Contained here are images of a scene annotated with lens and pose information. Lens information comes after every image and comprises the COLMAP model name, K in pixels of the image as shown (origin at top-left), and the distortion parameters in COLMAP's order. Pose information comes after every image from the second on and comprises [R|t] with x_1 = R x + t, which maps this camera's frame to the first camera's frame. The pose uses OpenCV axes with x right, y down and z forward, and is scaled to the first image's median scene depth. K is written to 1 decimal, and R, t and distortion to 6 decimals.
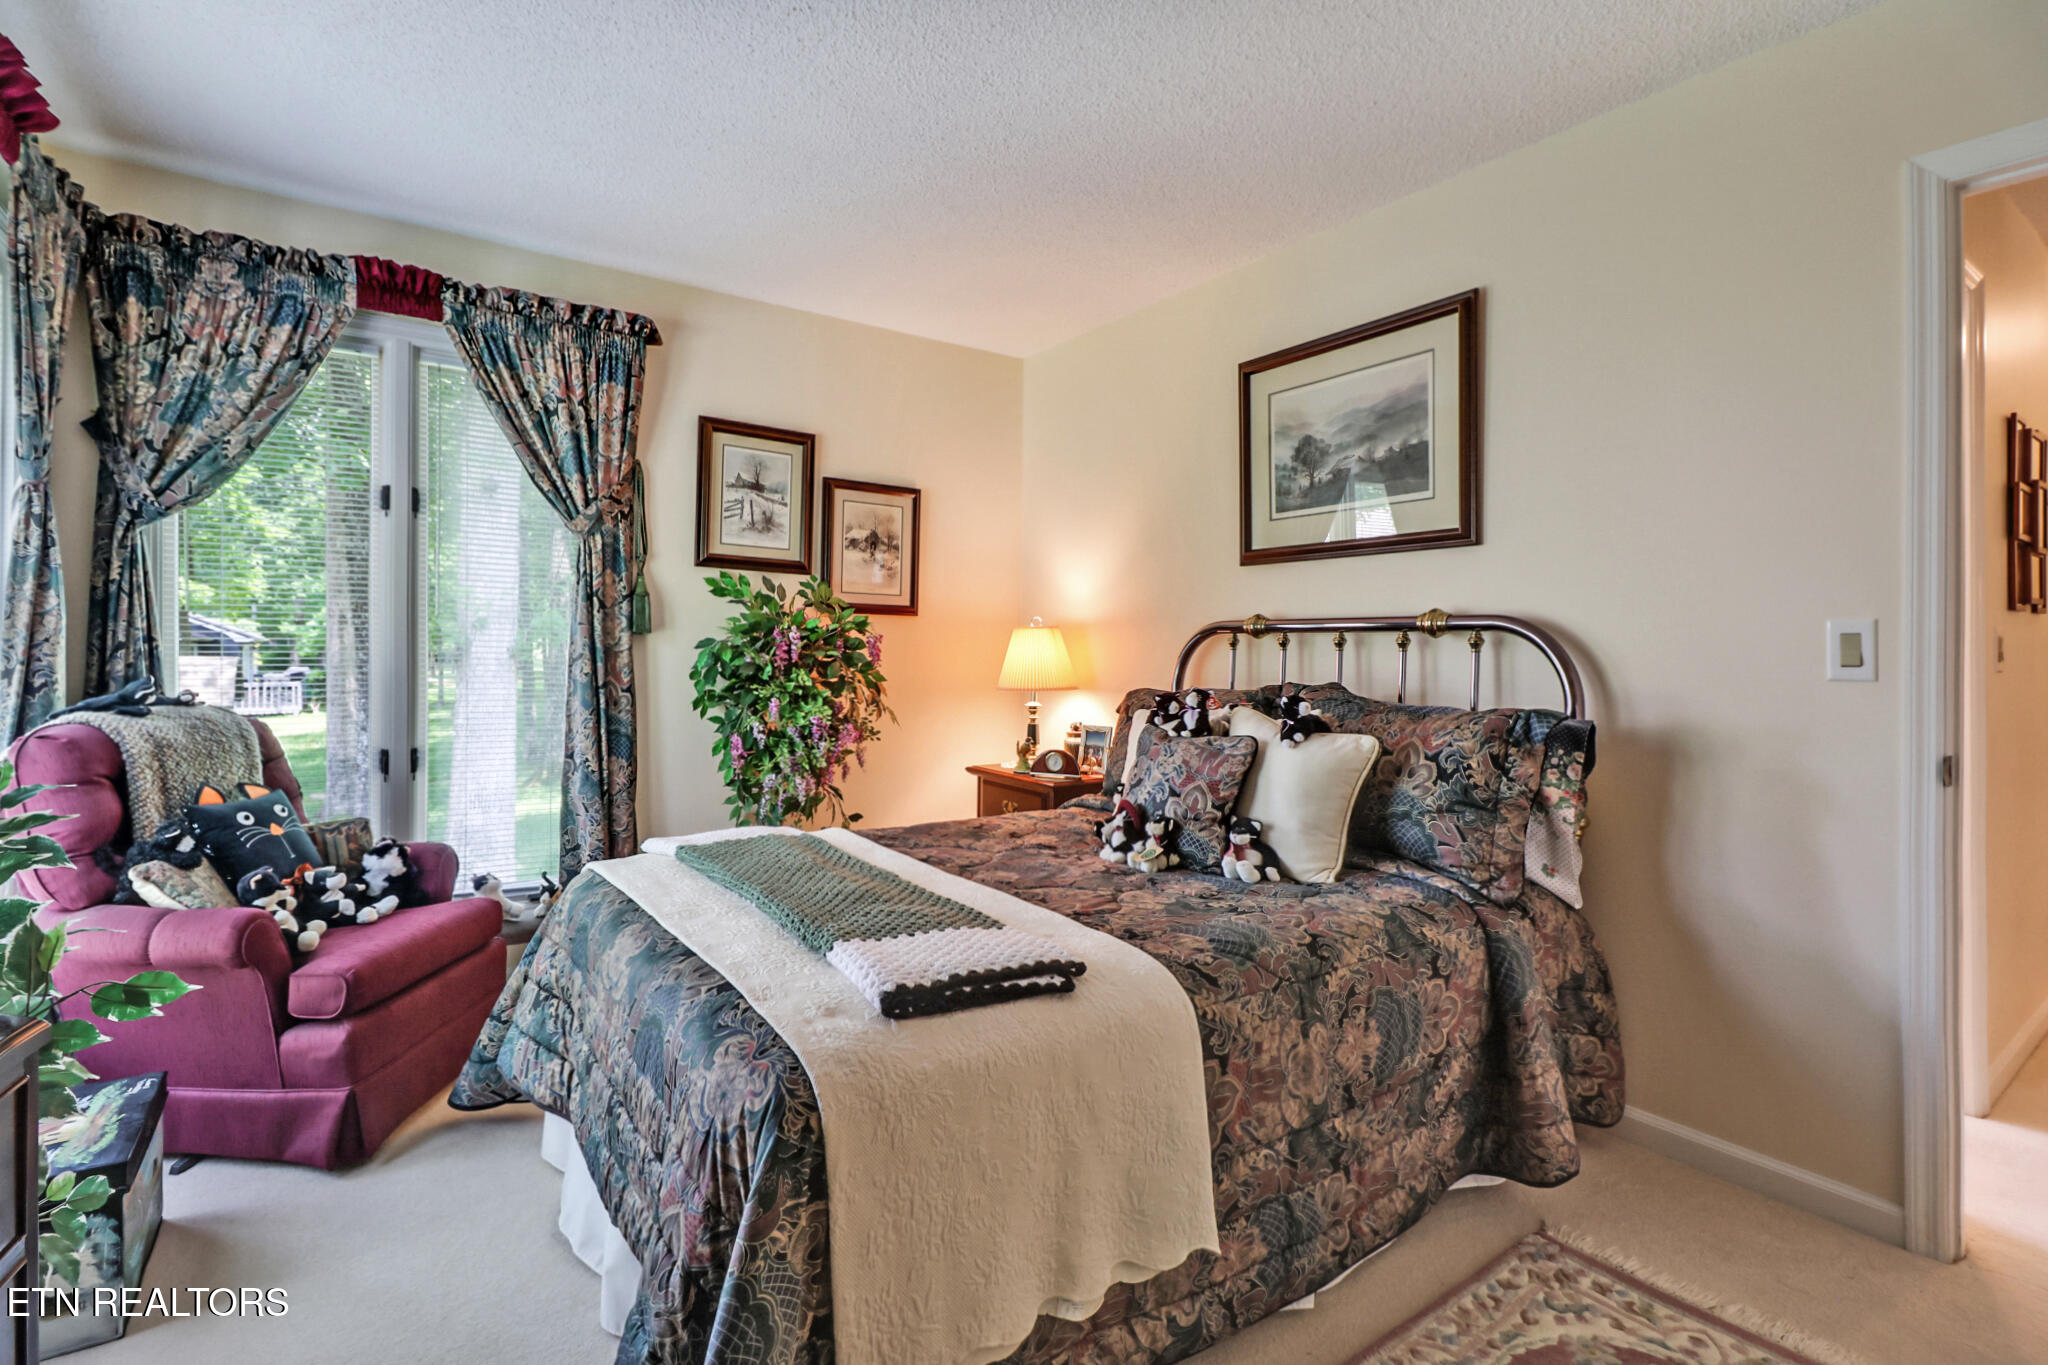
lens RADIAL K [[953.1, 0, 1031.3], [0, 953.1, 640.9], [0, 0, 1]] dist [-0.000154, -0.009114]
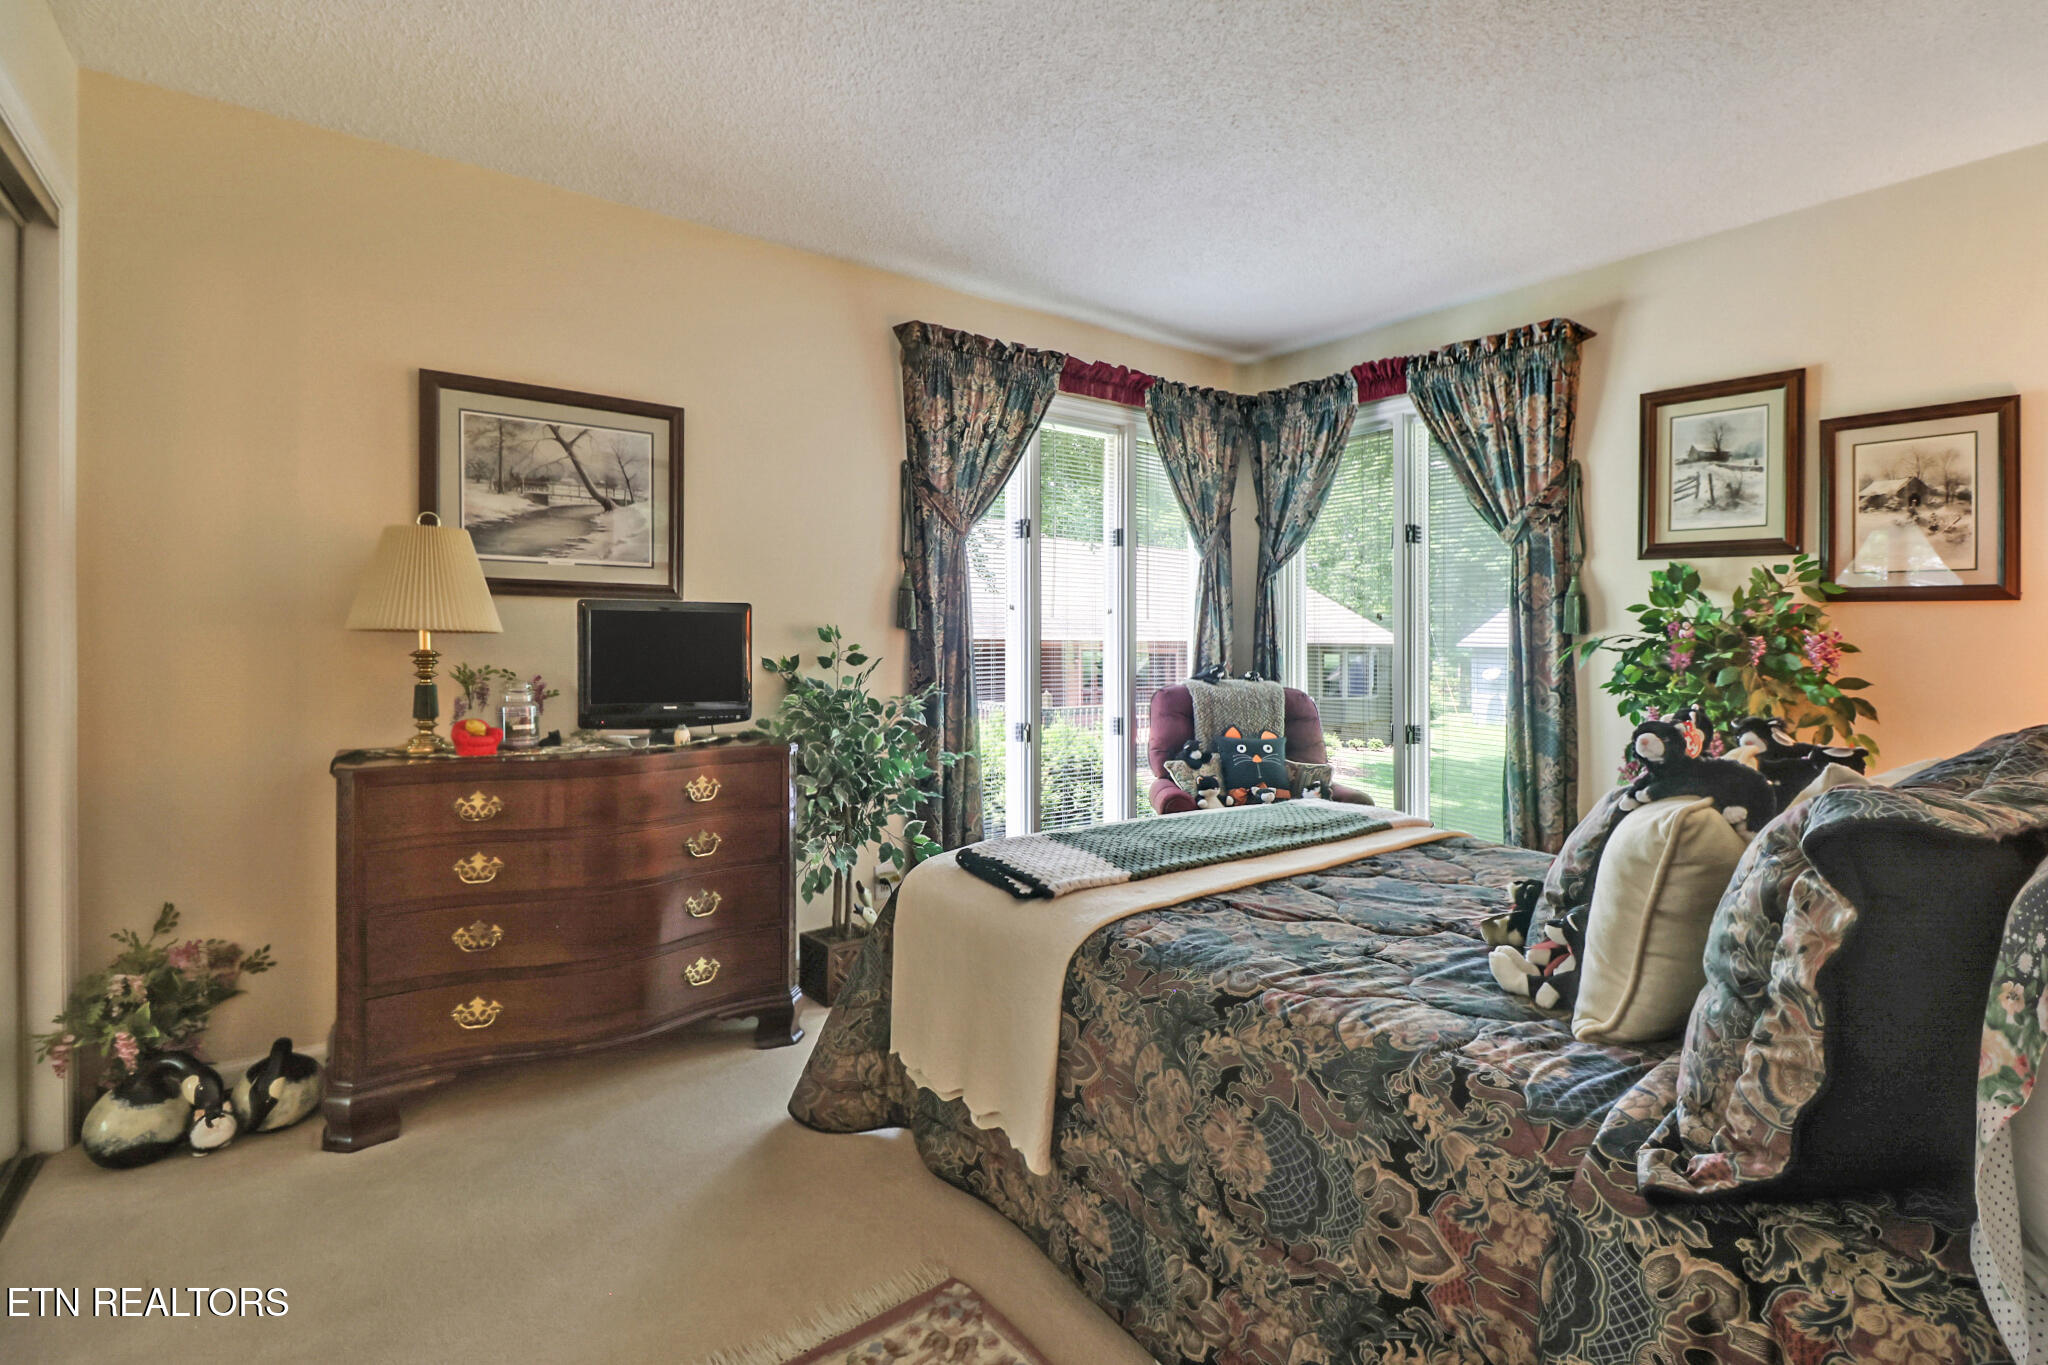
lens RADIAL K [[953.1, 0, 1041.9], [0, 953.1, 648.2], [0, 0, 1]] dist [-0.000154, -0.009114]
pose [[0.029776, -0.000225, -0.999557, 0.579463], [-0.003487, 0.999994, -0.000329, 0.009509], [0.999551, 0.003496, 0.029775, 0.423938]]
